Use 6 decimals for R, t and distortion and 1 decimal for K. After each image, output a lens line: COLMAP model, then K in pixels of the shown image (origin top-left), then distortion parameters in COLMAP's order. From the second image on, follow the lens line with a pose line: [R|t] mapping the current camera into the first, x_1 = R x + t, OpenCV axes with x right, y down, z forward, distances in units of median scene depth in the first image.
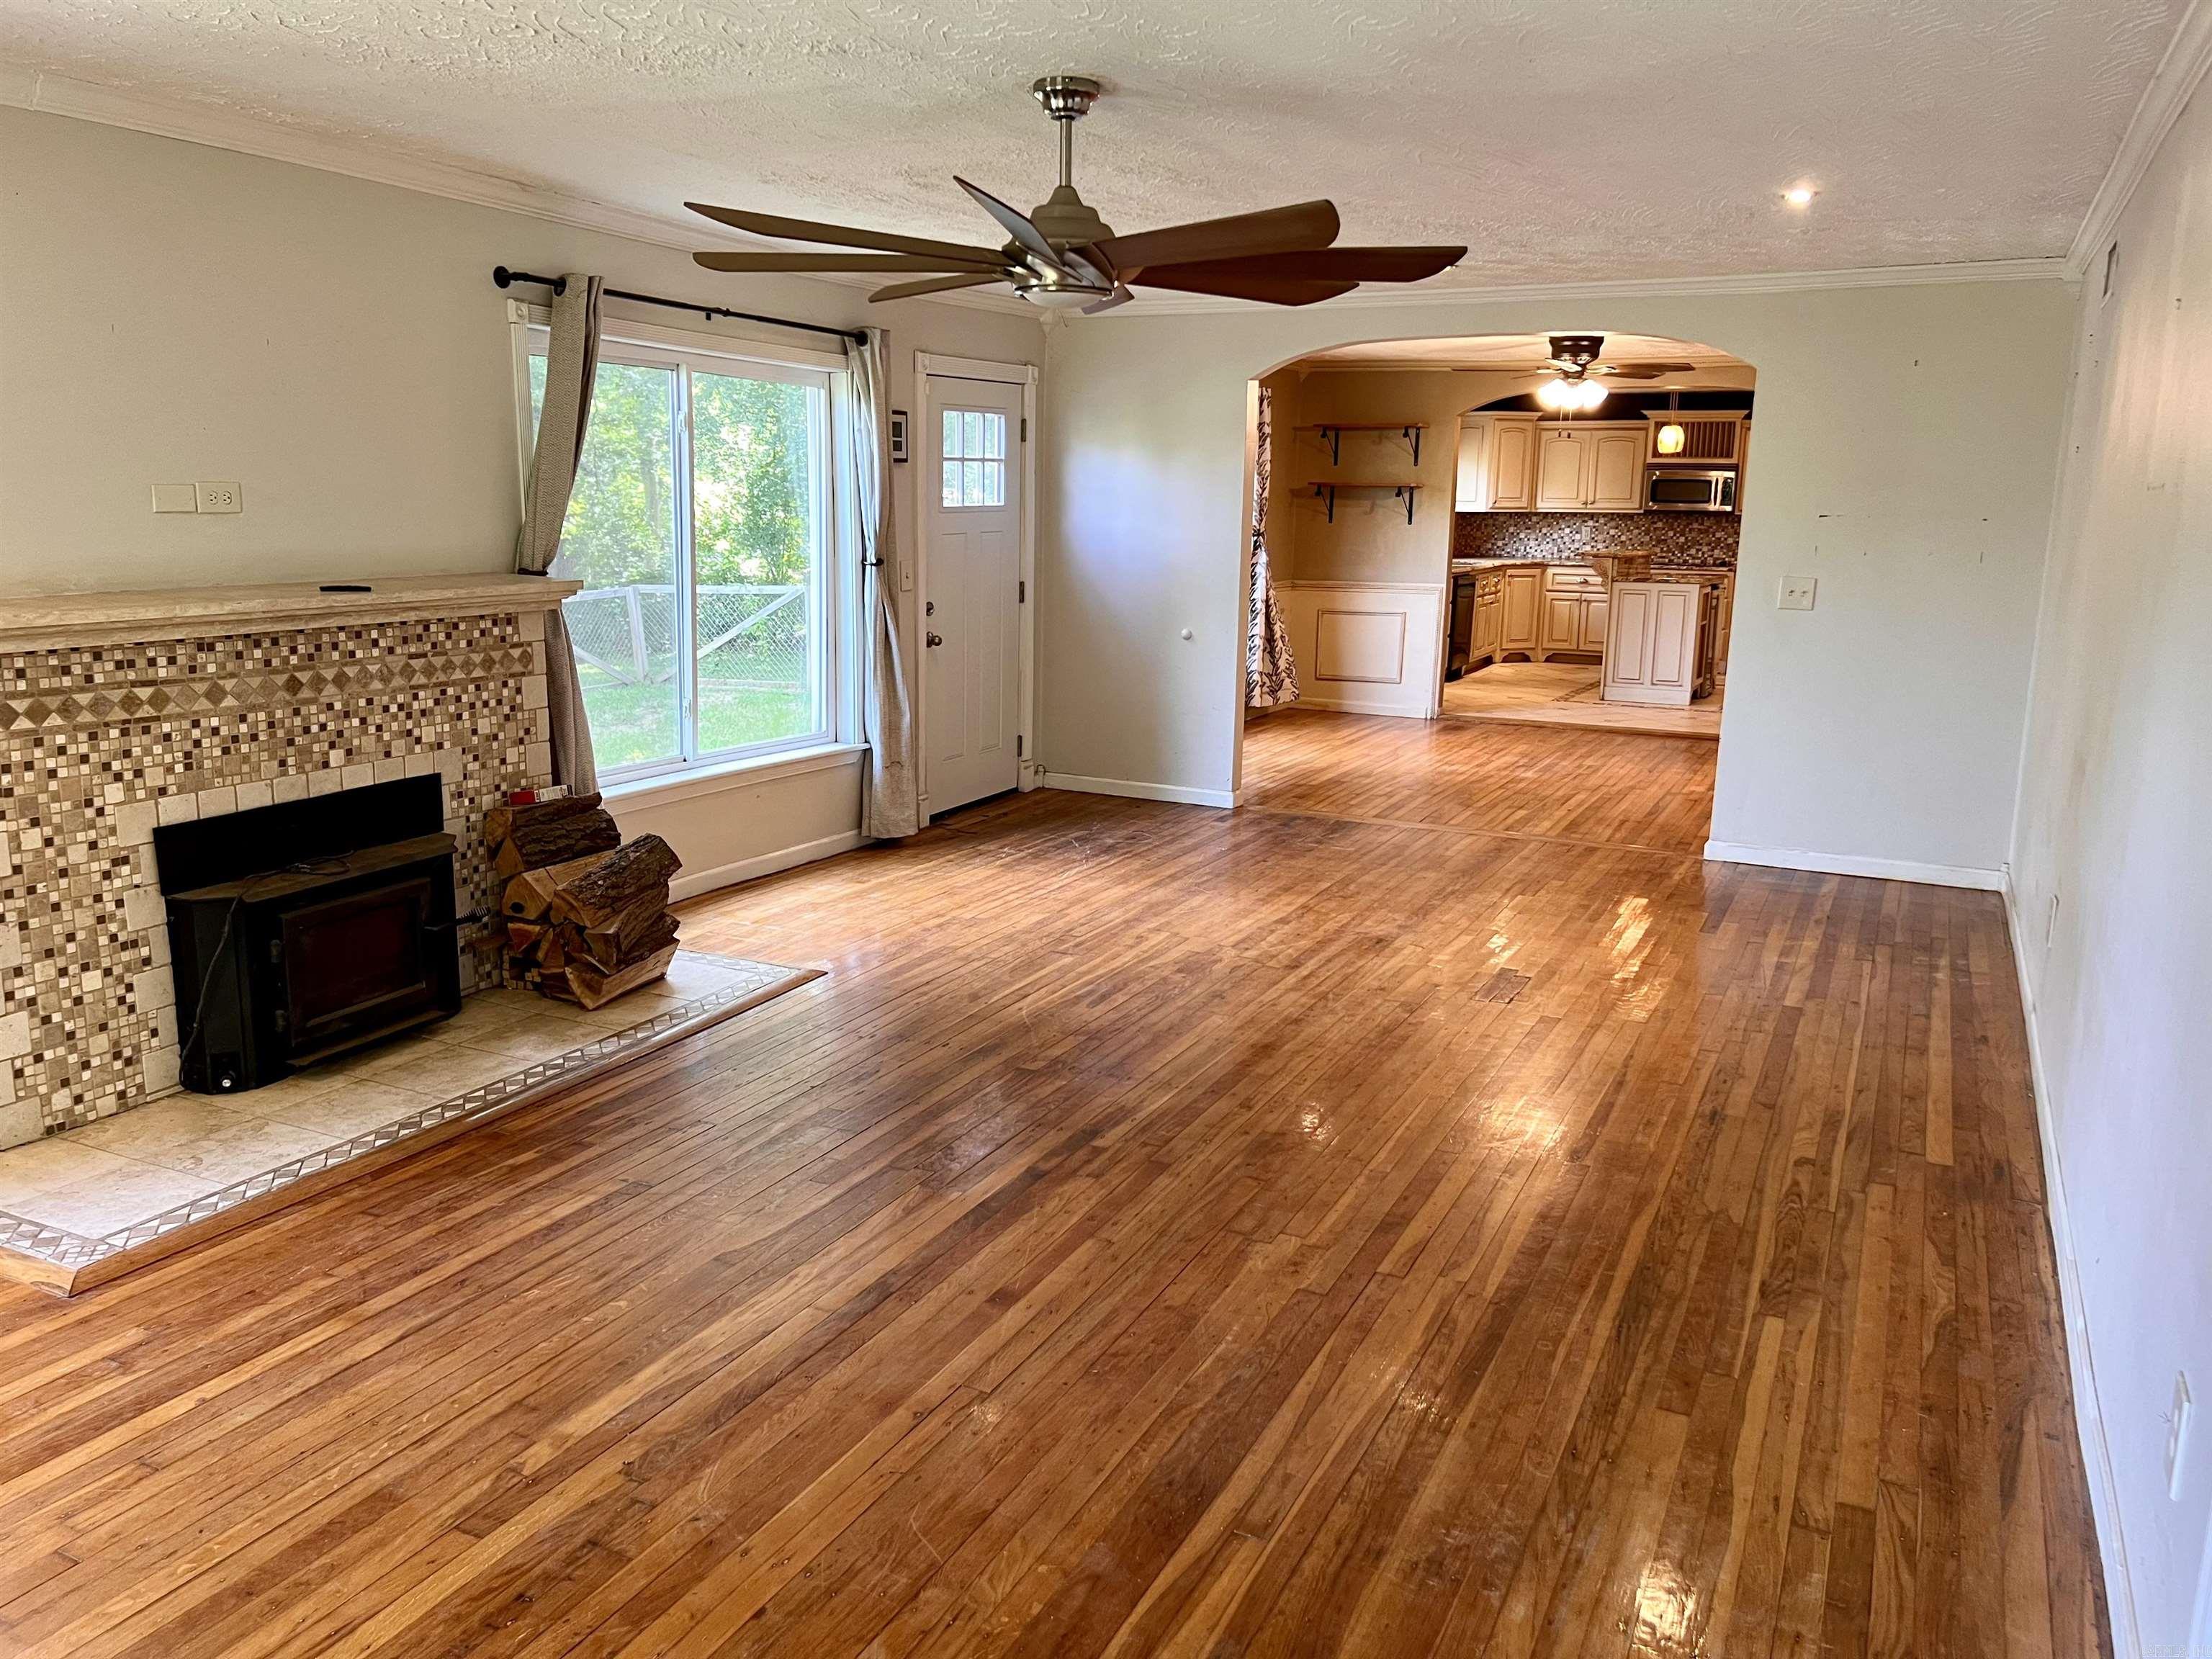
lens RADIAL K [[1654.8, 0, 1097.2], [0, 1654.8, 828.5], [0, 0, 1]] dist [0.061019, -0.070039]
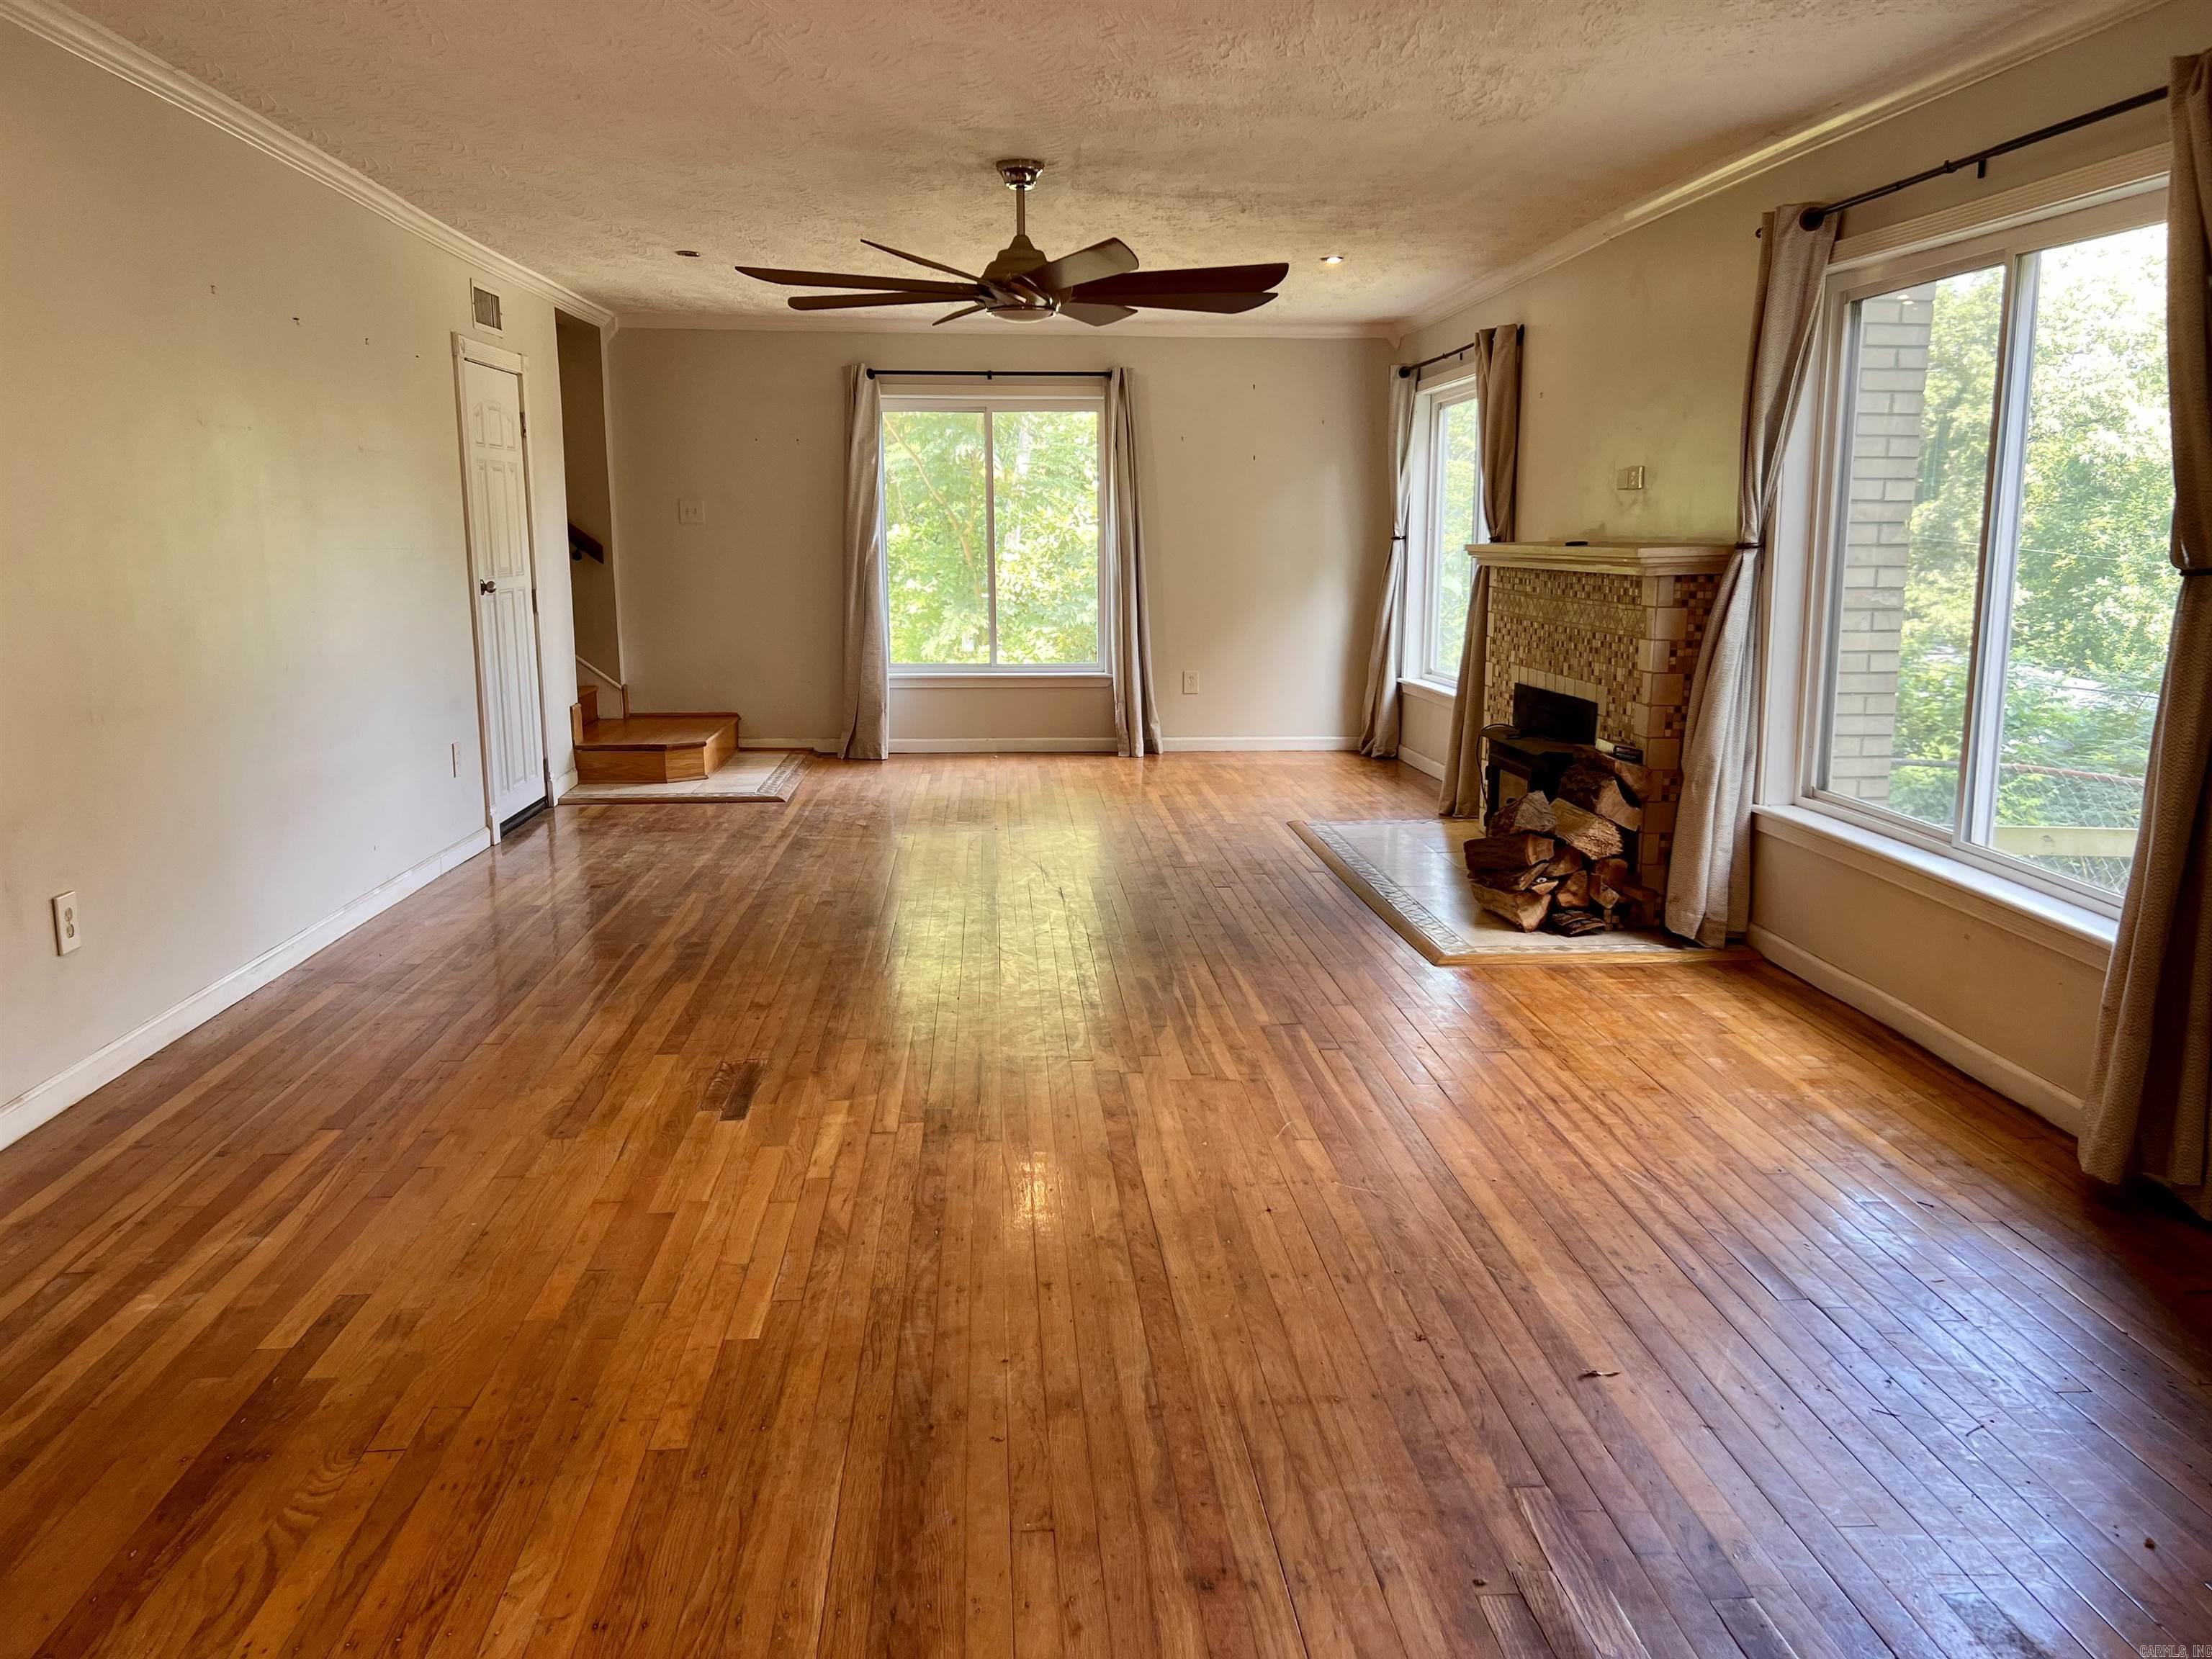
lens RADIAL K [[1654.8, 0, 1112.3], [0, 1654.8, 837.1], [0, 0, 1]] dist [0.061019, -0.070039]
pose [[-0.861262, 0.078716, -0.502028, 0.463623], [-0.114382, 0.932547, 0.342450, -0.283357], [0.495121, 0.352362, -0.794164, 1.635783]]
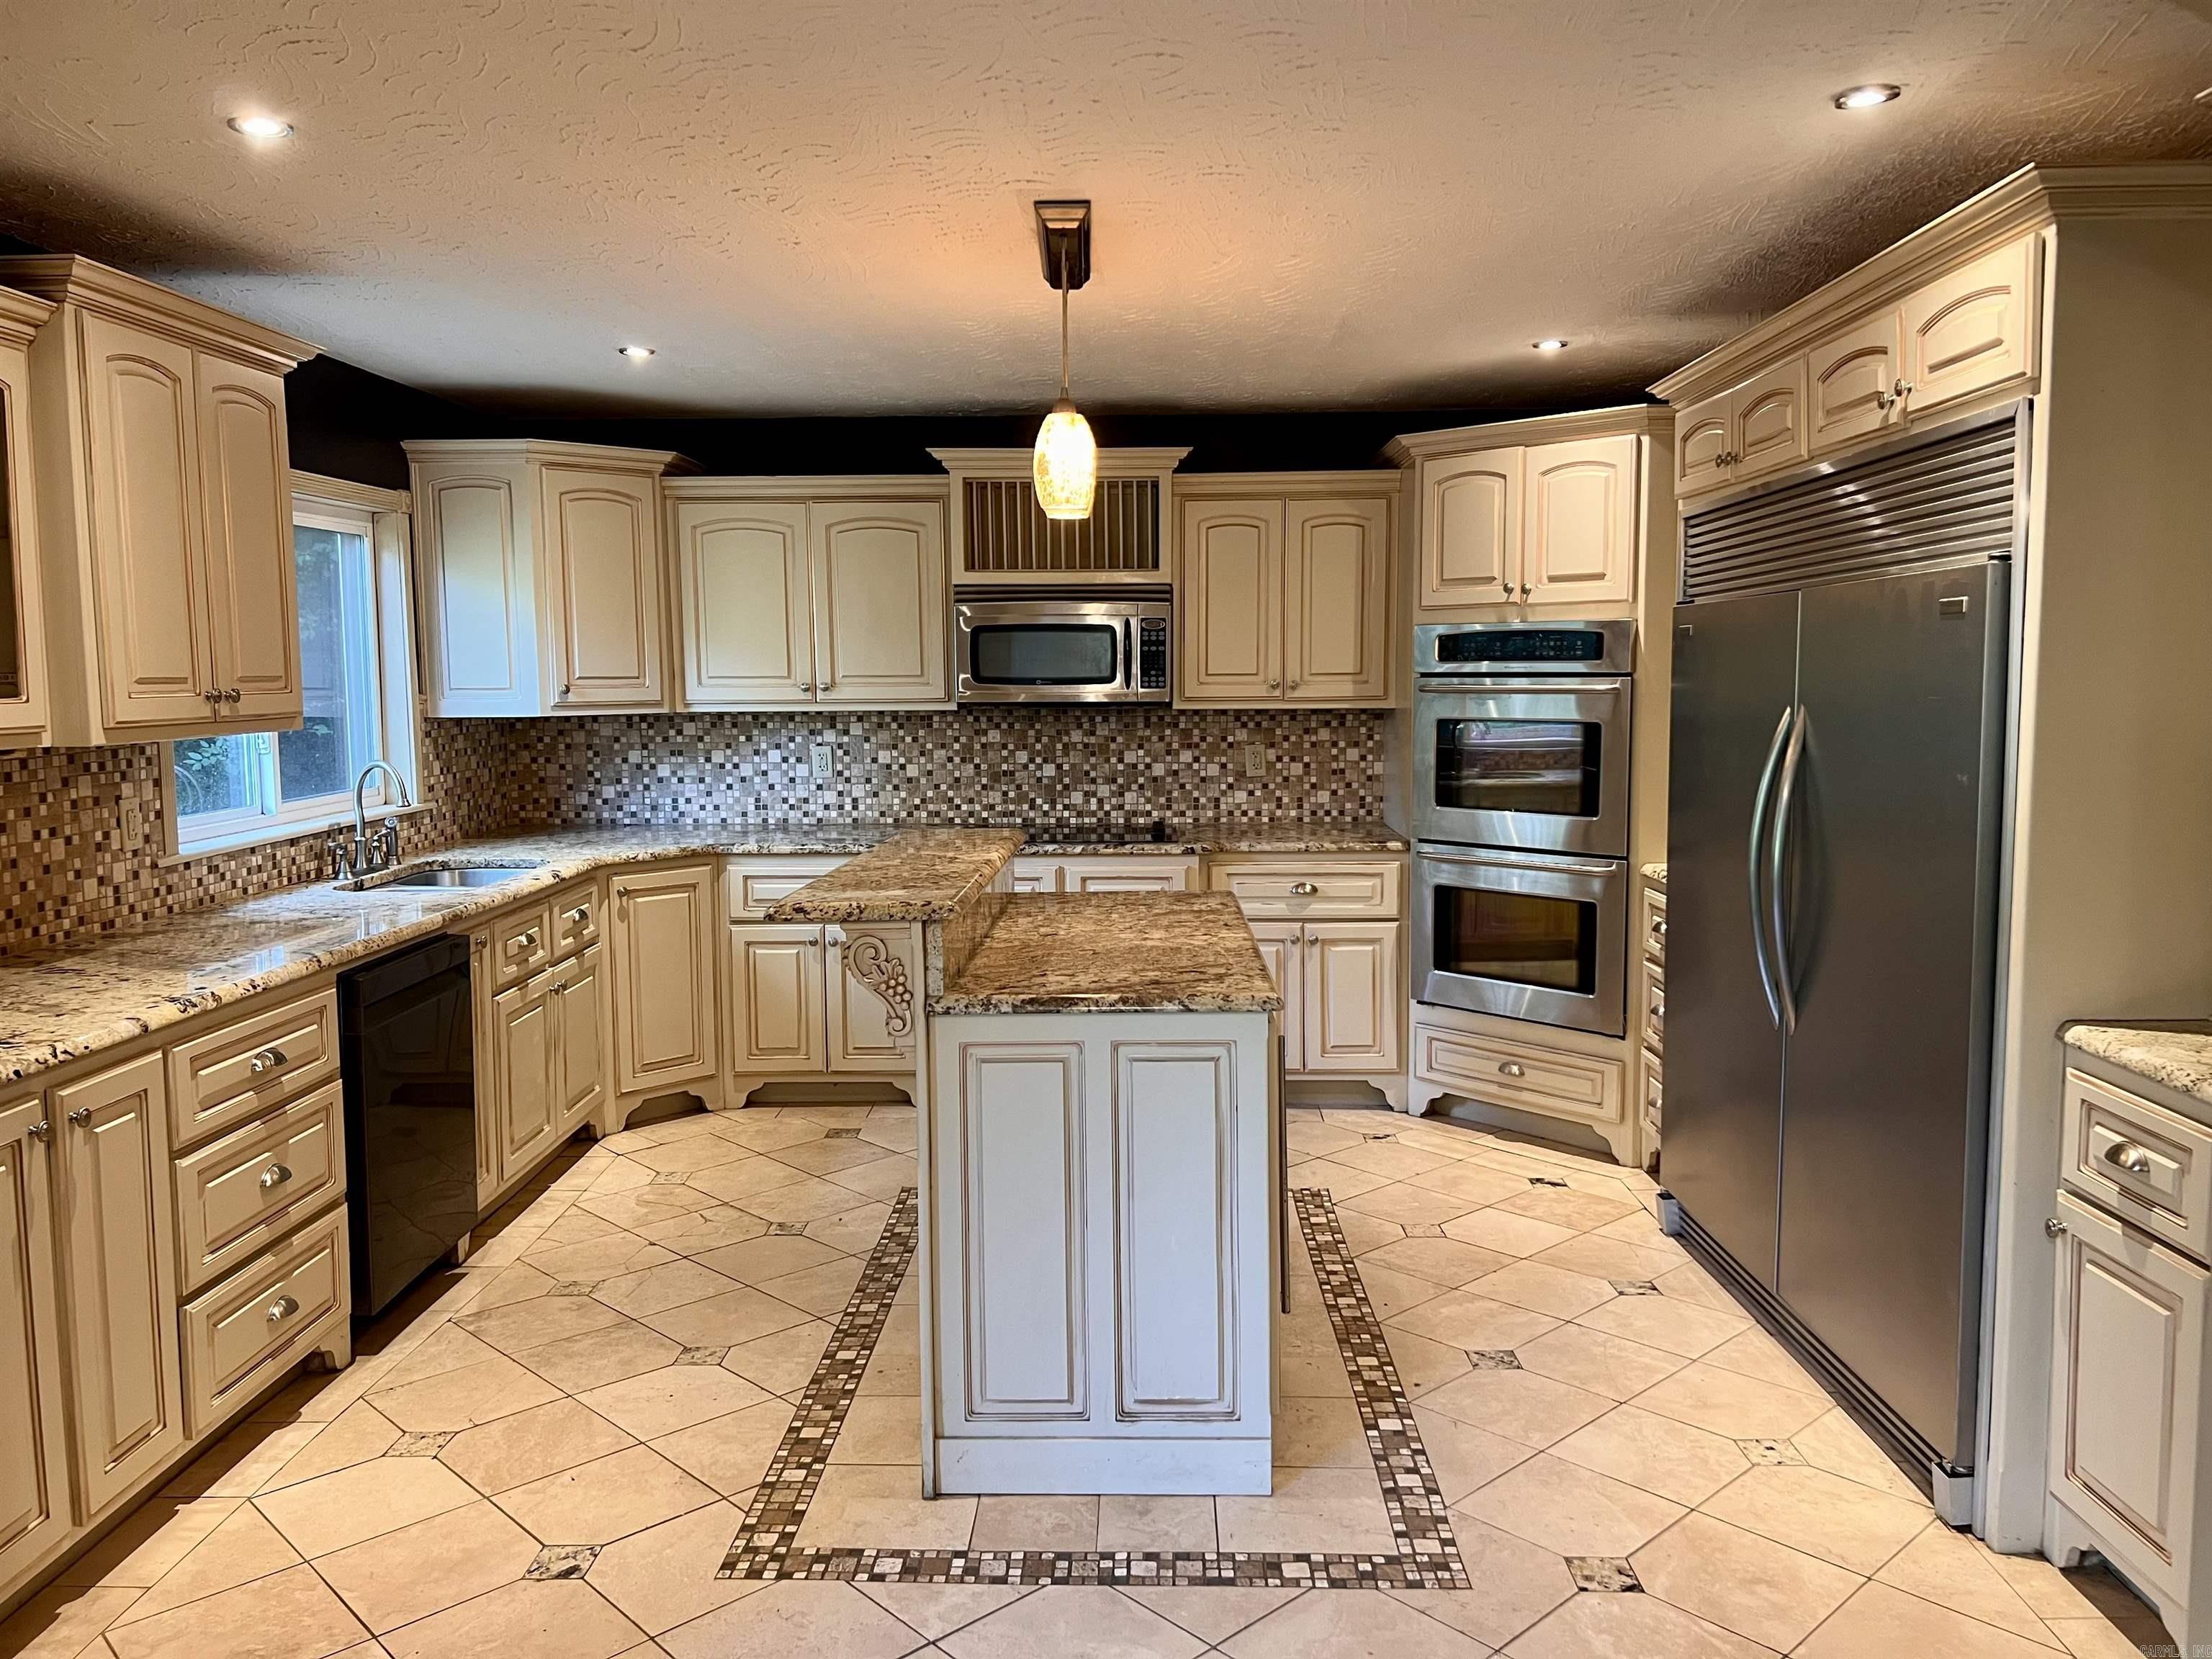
lens RADIAL K [[1654.8, 0, 1109.4], [0, 1654.8, 829.4], [0, 0, 1]] dist [0.061019, -0.070039]
pose [[0.901844, -0.062914, 0.427457, 0.534323], [0.106368, 0.991221, -0.078524, -0.353790], [-0.418765, 0.116284, 0.900619, 1.775353]]
